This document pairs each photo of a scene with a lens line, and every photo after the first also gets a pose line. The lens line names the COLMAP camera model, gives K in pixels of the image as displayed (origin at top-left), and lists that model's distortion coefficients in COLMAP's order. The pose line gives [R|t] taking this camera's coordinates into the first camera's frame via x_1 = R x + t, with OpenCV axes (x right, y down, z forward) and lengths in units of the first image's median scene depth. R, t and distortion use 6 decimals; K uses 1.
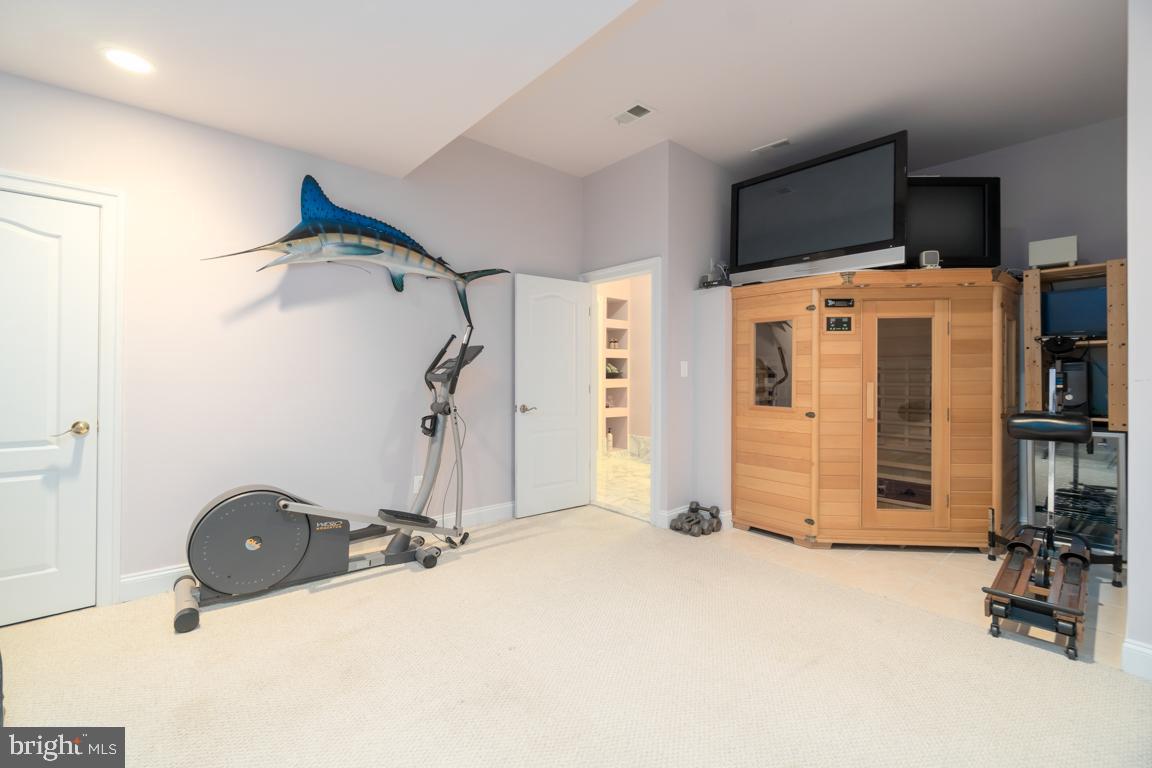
lens RADIAL K [[506.3, 0, 579.2], [0, 506.3, 378.4], [0, 0, 1]] dist [0.011642, 0.000169]
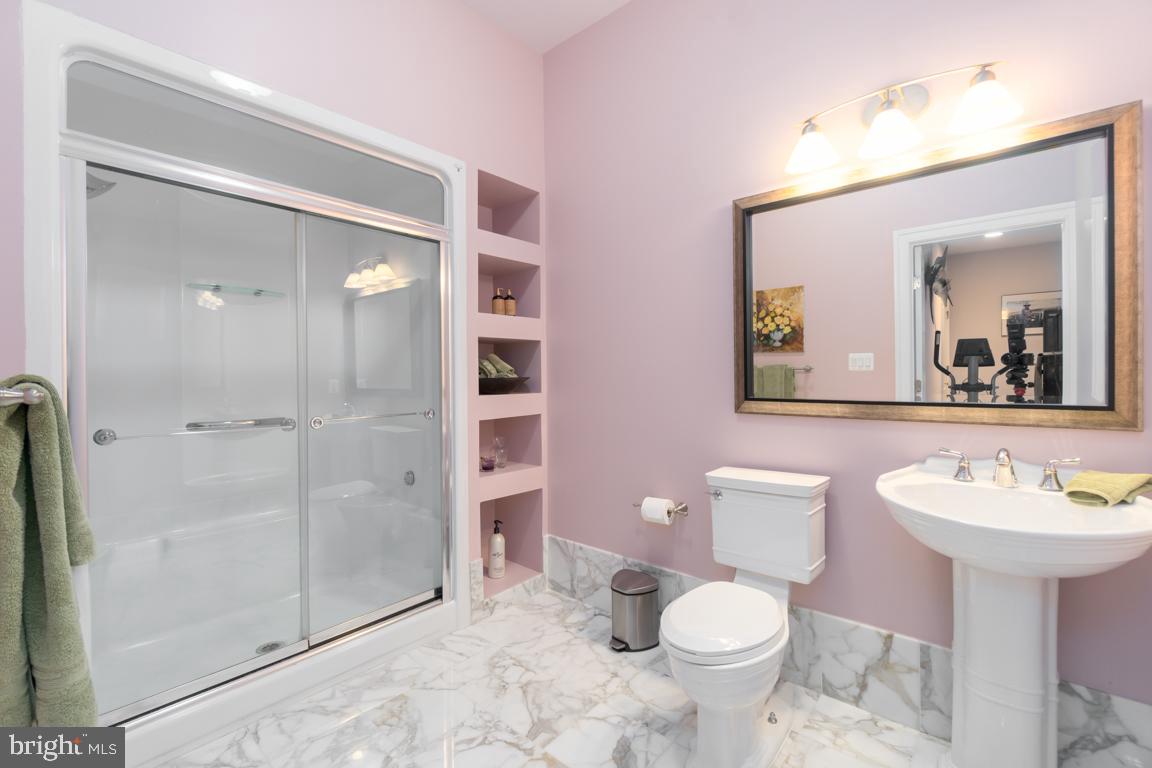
lens RADIAL K [[506.3, 0, 574.2], [0, 506.3, 381.3], [0, 0, 1]] dist [0.011642, 0.000169]
pose [[0.992221, -0.012780, 0.123834, 0.072779], [0.012514, 0.999917, 0.002926, -0.008903], [-0.123861, -0.001353, 0.992299, 0.613809]]
